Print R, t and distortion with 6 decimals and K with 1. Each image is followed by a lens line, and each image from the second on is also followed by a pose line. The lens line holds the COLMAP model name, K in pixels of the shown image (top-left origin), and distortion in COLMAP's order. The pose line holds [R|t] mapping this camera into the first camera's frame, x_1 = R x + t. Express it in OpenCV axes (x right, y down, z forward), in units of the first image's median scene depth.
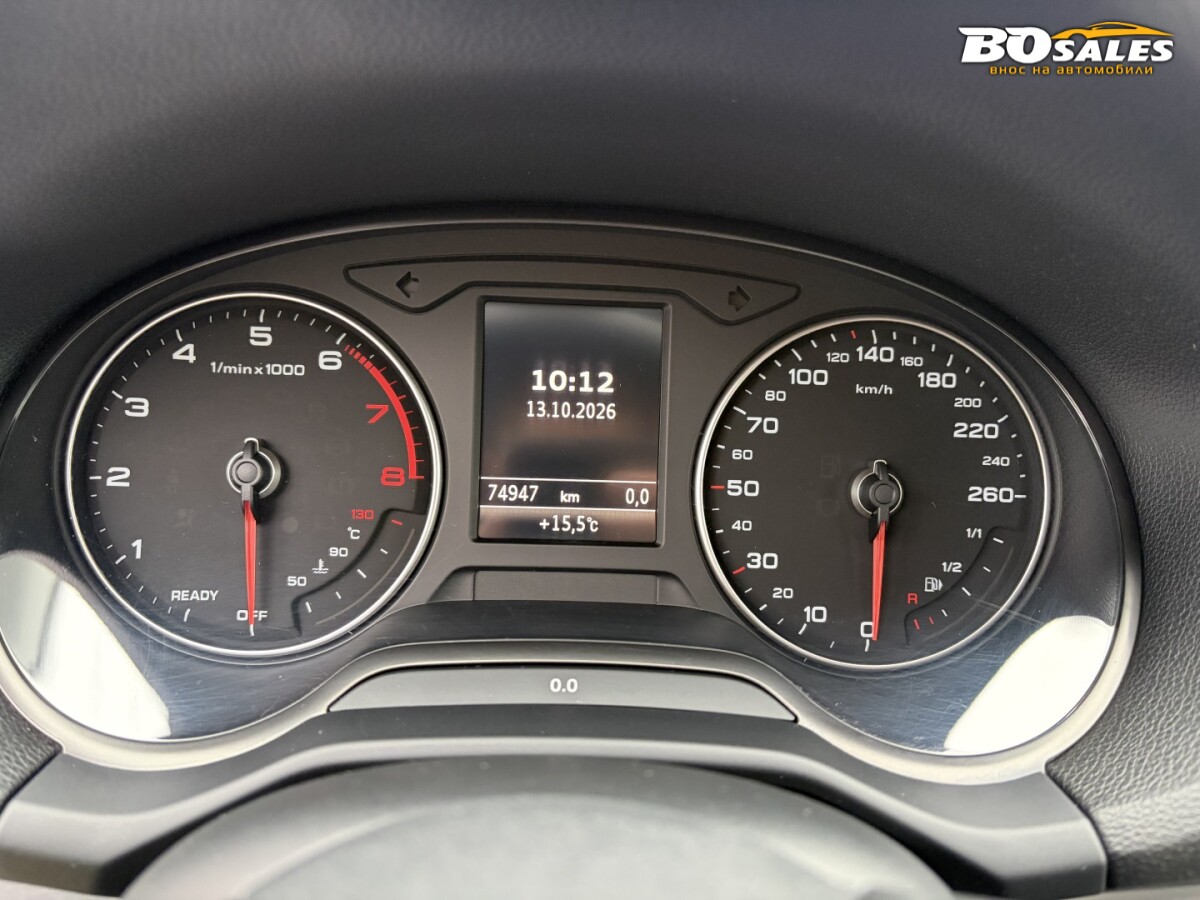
lens RADIAL K [[903.1, 0, 600.0], [0, 903.1, 450.0], [0, 0, 1]] dist [-0.021656, -0.001623]
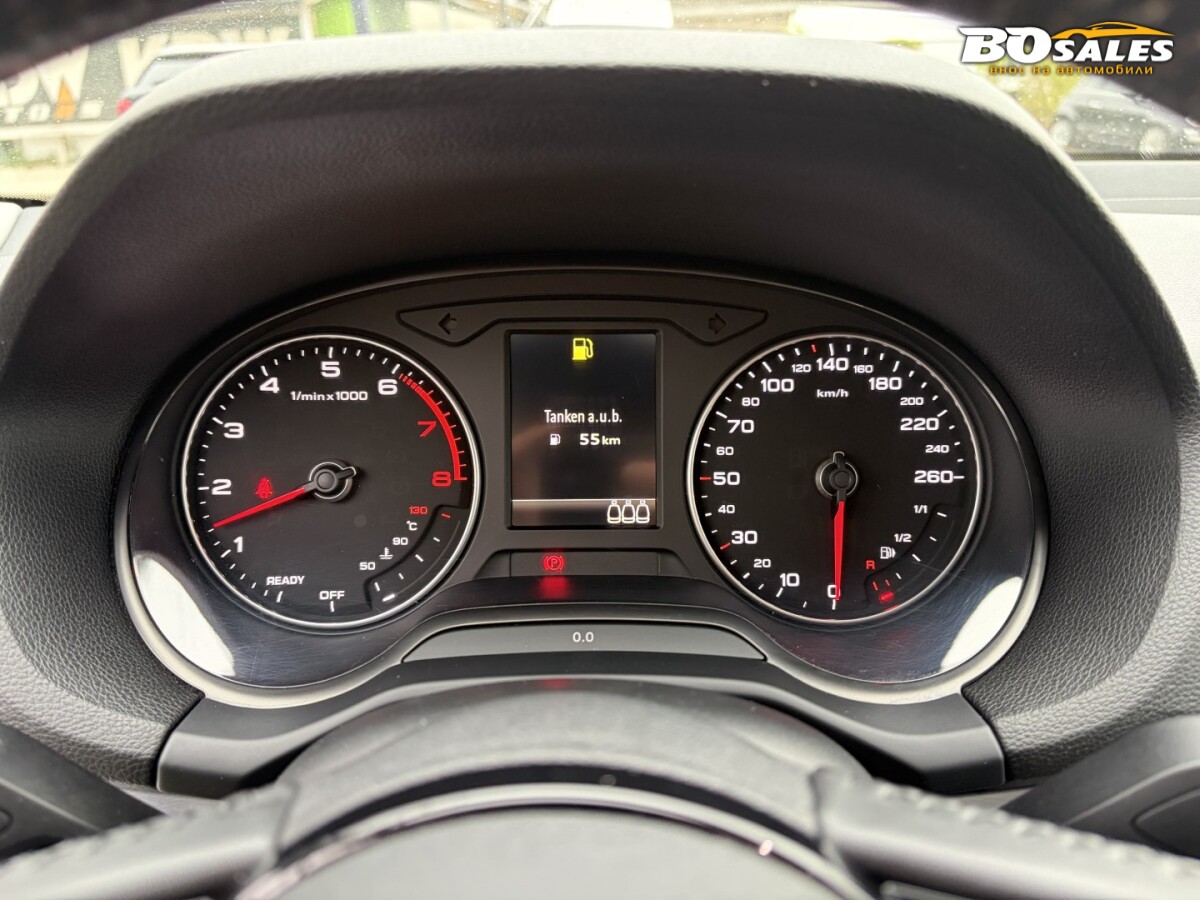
lens RADIAL K [[914.5, 0, 600.0], [0, 914.5, 450.0], [0, 0, 1]] dist [0.005202, -0.001727]
pose [[0.998919, -0.035458, -0.030057, 0.026474], [0.035750, 0.999318, 0.009213, -0.013906], [0.029710, -0.010278, 0.999506, -0.245674]]
